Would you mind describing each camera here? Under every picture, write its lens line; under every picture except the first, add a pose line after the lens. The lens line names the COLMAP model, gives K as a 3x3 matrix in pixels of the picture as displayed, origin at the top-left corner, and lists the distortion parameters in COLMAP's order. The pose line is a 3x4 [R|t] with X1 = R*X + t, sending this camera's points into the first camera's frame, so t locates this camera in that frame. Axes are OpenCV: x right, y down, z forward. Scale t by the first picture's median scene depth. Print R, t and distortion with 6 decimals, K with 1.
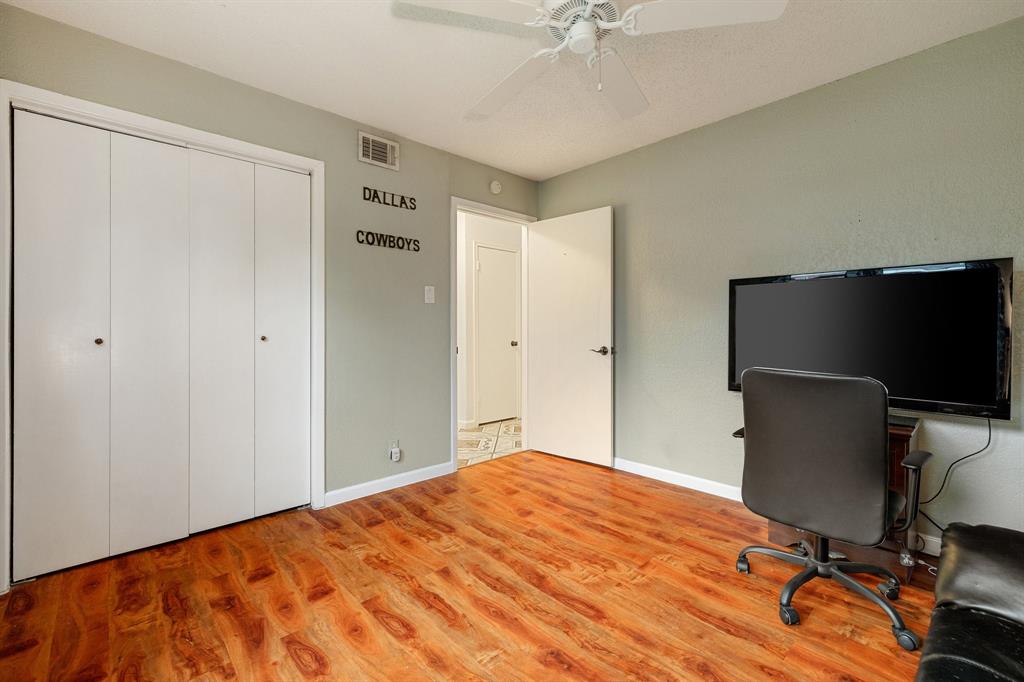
lens RADIAL K [[440.6, 0, 510.2], [0, 440.6, 337.0], [0, 0, 1]] dist [-0.001571, 0.001786]
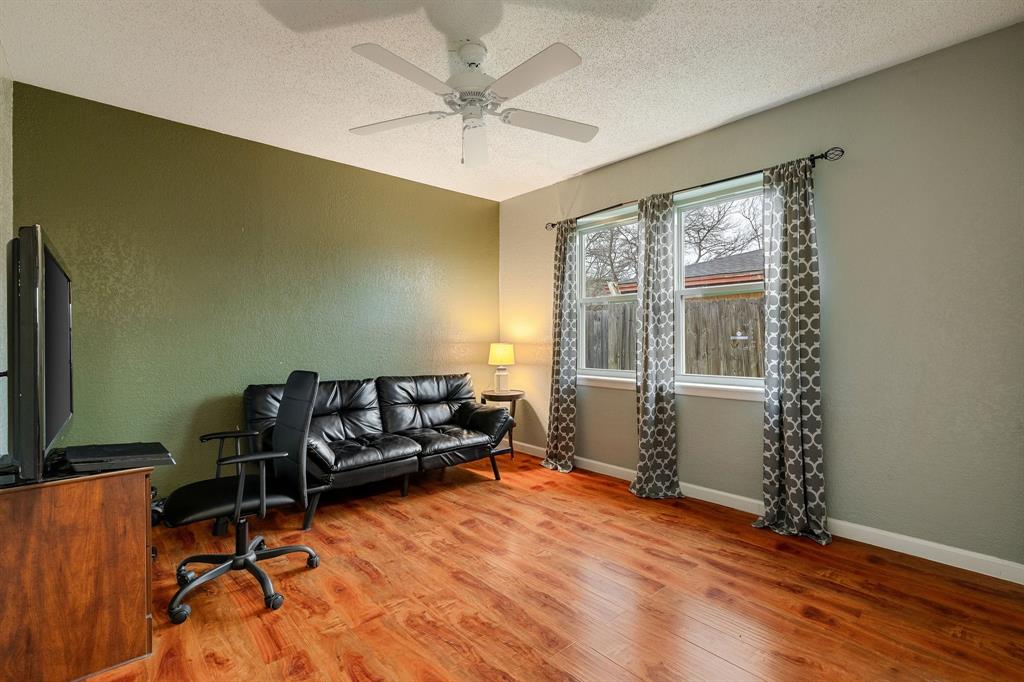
lens RADIAL K [[440.6, 0, 513.4], [0, 440.6, 337.1], [0, 0, 1]] dist [-0.001571, 0.001786]
pose [[-0.999940, 0.006007, 0.009161, 0.026473], [0.006143, 0.999870, 0.014940, -0.033084], [-0.009070, 0.014995, -0.999846, 1.933395]]
